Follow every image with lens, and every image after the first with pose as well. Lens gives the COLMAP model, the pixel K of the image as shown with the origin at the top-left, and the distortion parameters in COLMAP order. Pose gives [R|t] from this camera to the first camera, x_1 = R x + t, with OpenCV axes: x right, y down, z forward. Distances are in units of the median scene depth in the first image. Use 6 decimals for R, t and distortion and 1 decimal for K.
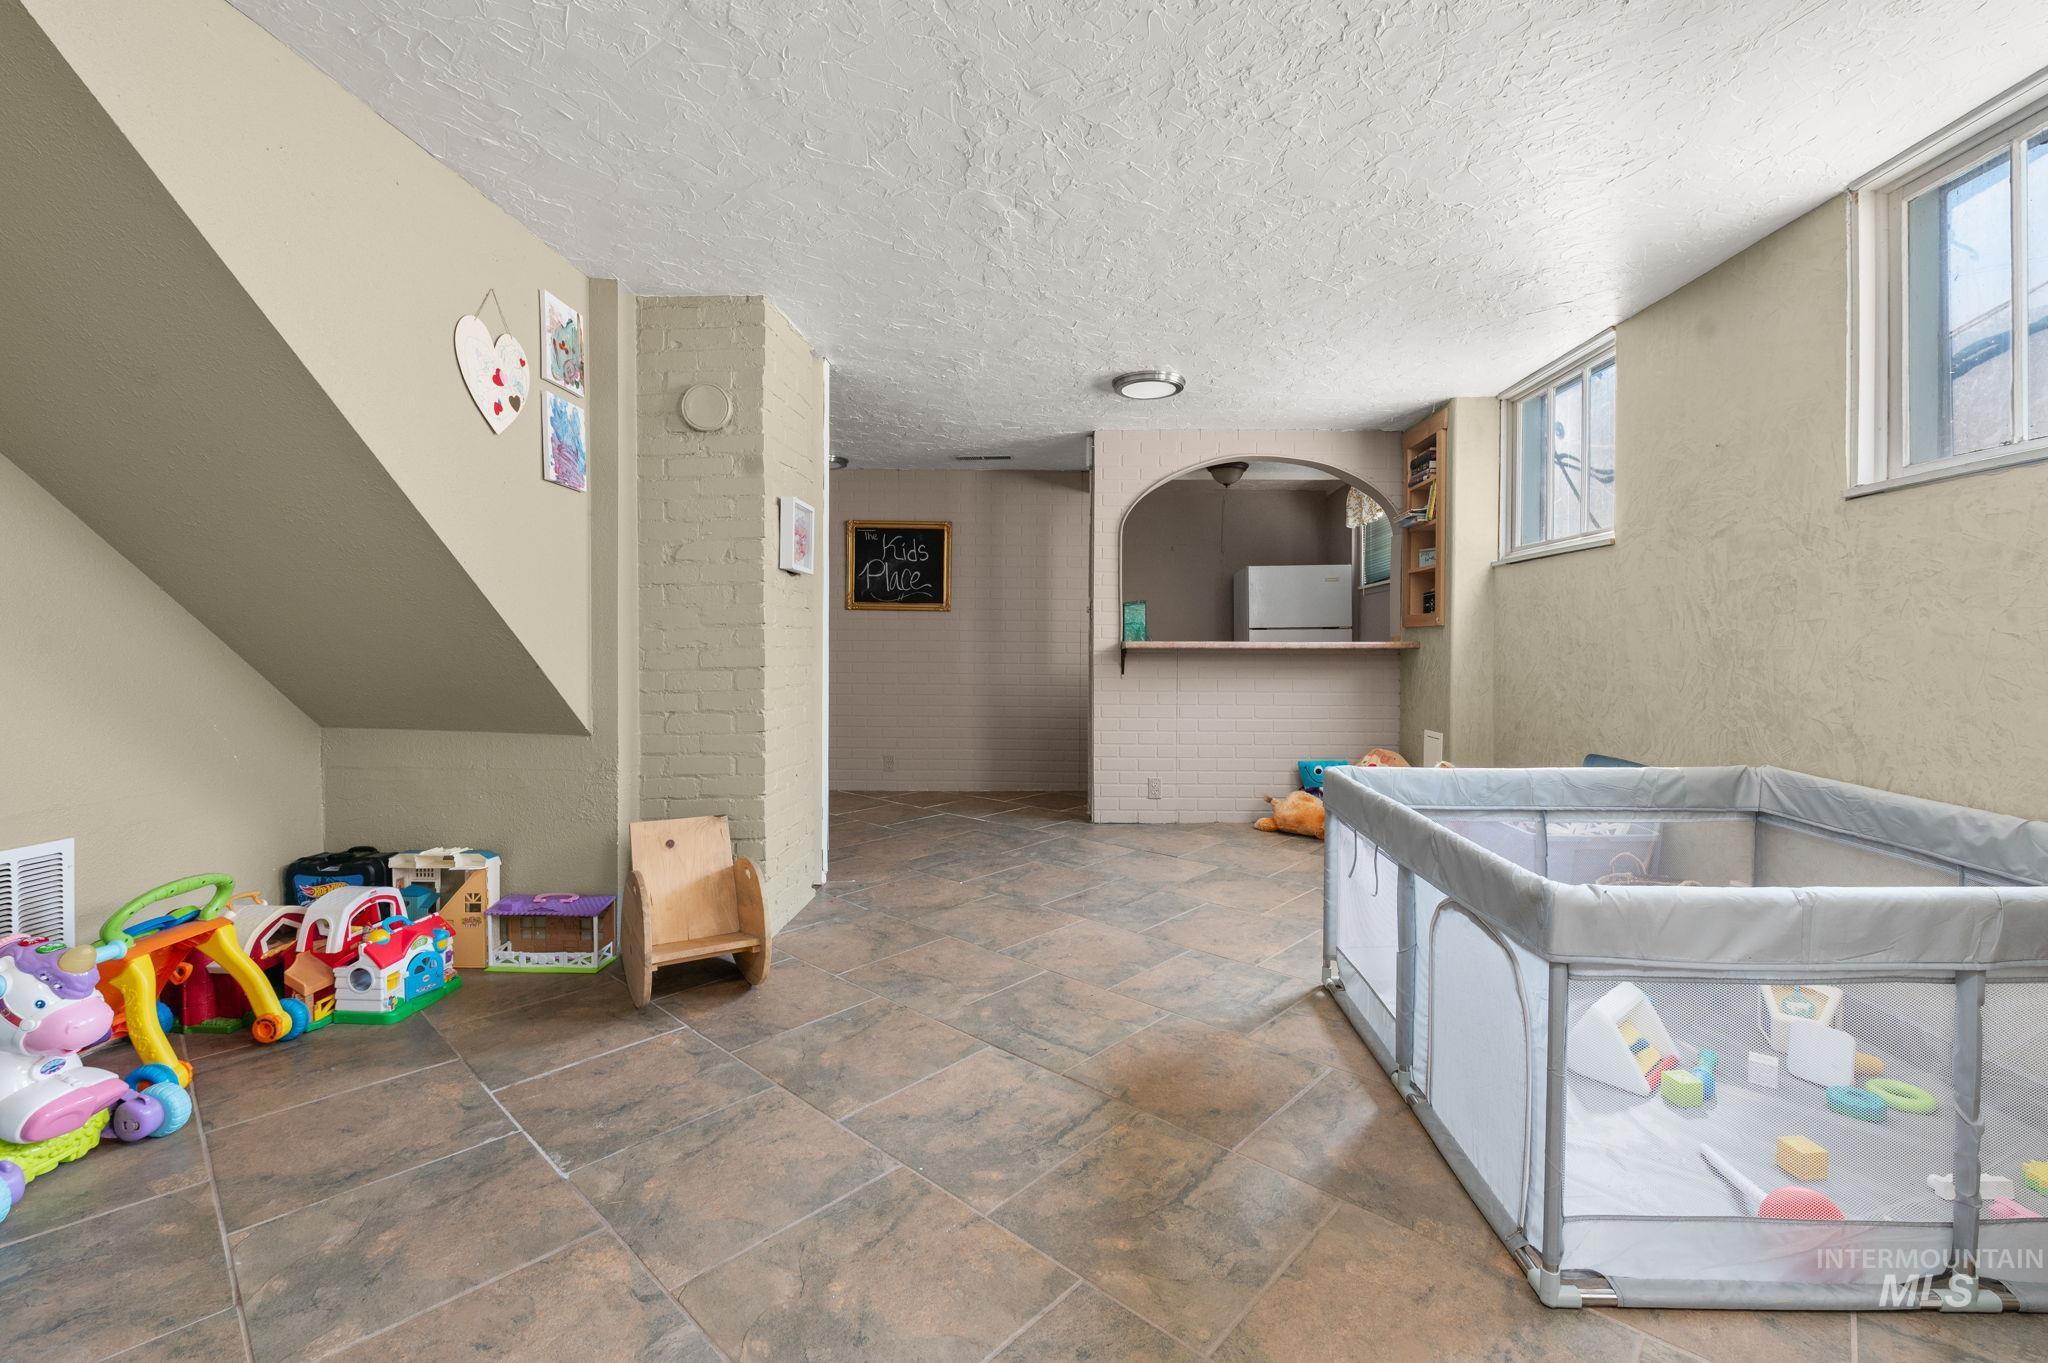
lens RADIAL K [[848.5, 0, 1028.5], [0, 848.5, 651.7], [0, 0, 1]] dist [-0.007511, -0.000473]
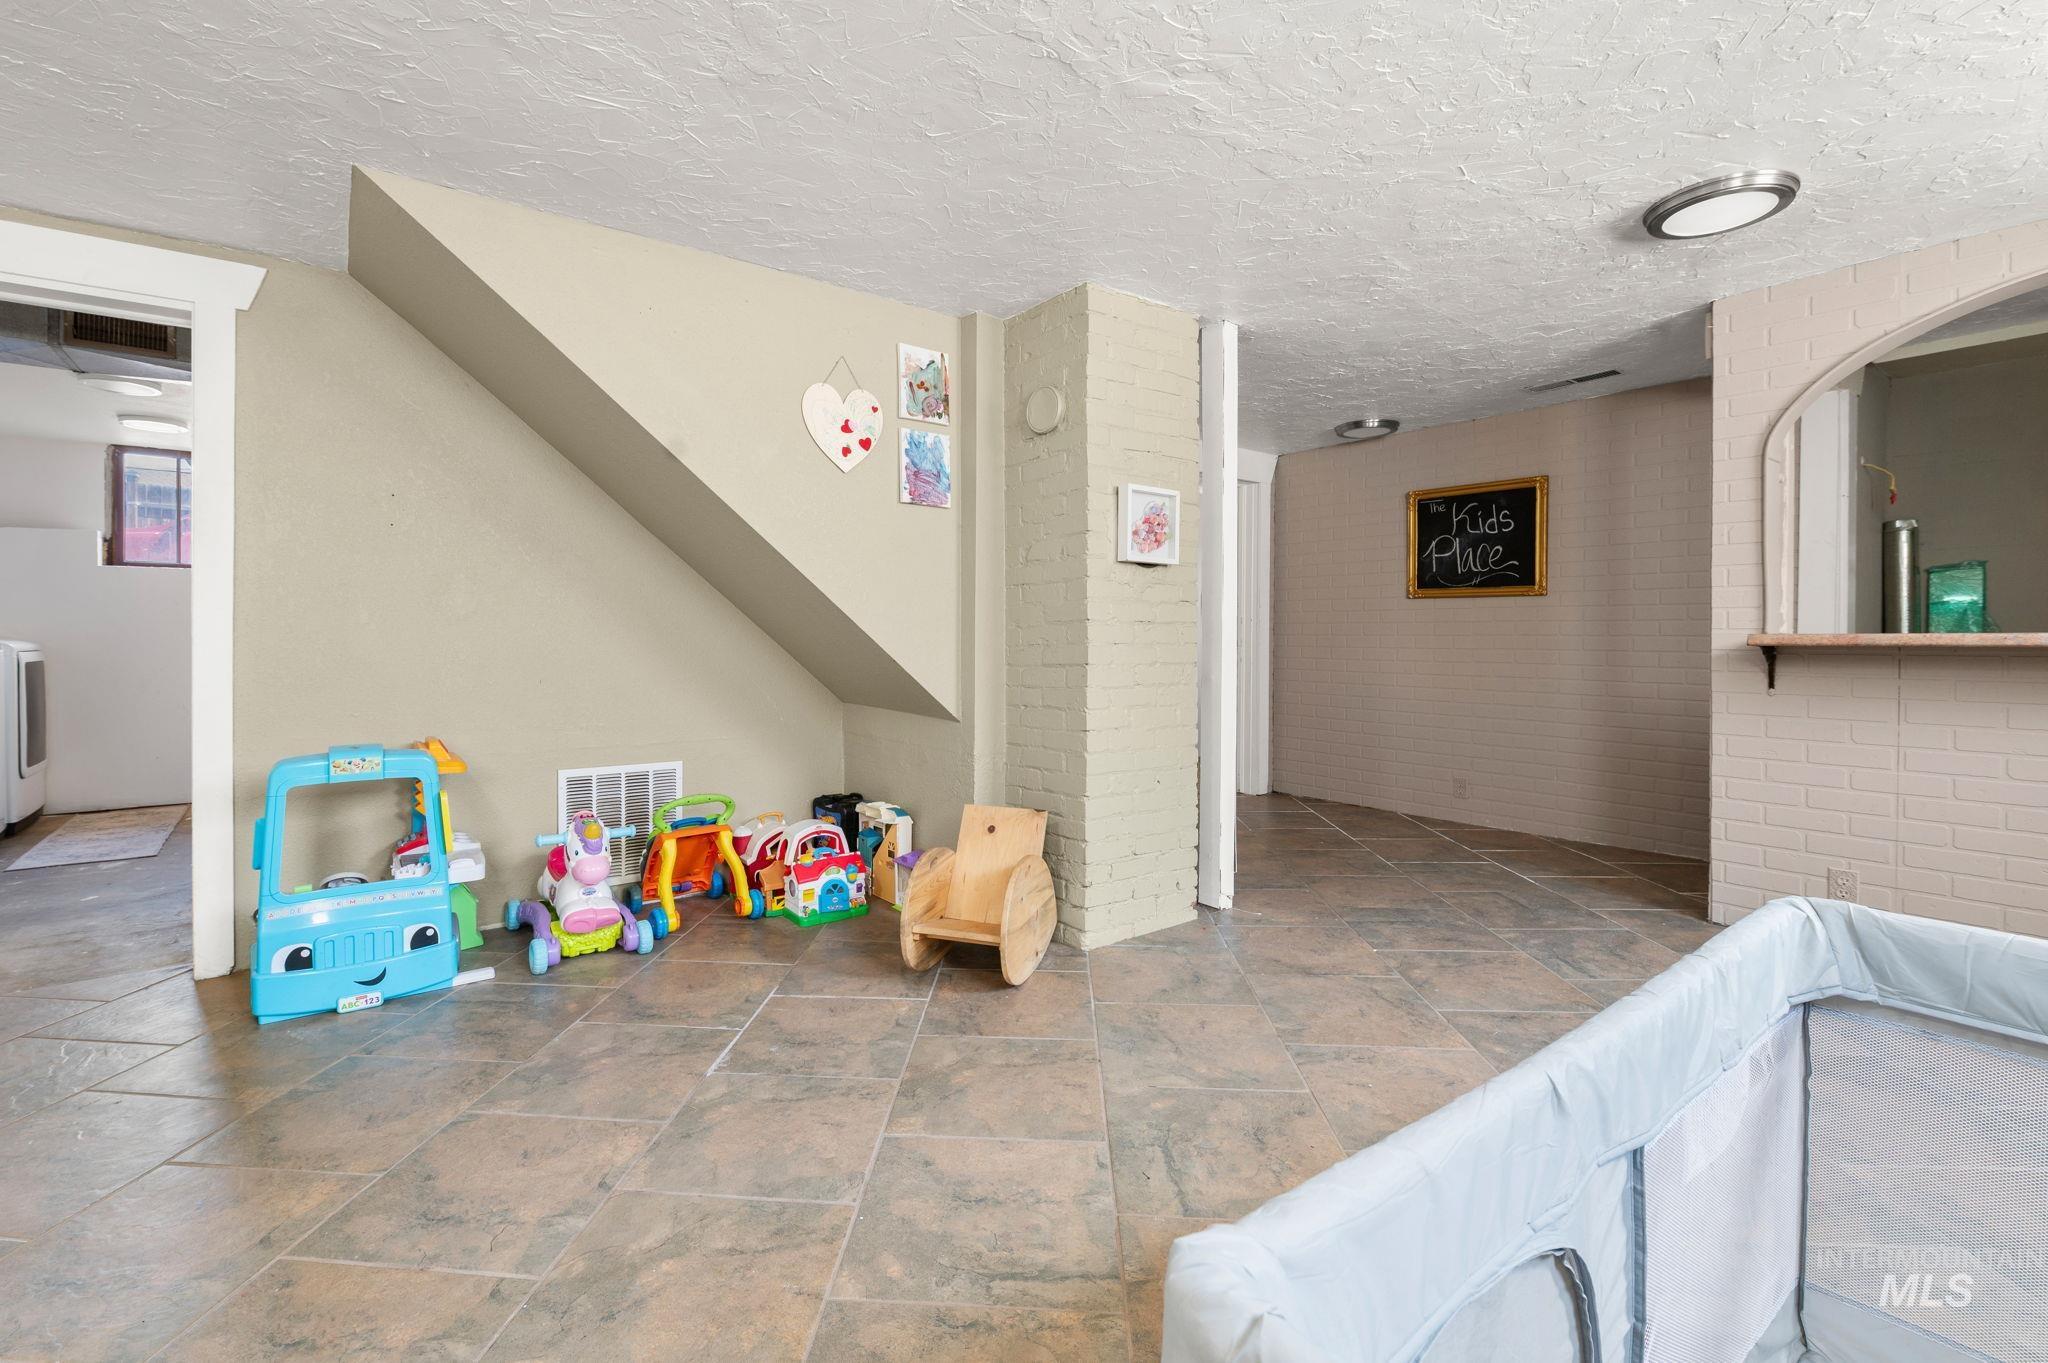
lens RADIAL K [[867.0, 0, 1024.9], [0, 867.0, 643.1], [0, 0, 1]] dist [-0.006048, -0.000619]
pose [[0.627983, -0.000068, -0.778227, 0.453725], [-0.003336, 0.999991, -0.002780, -0.003881], [0.778220, 0.004342, 0.627977, 0.351828]]
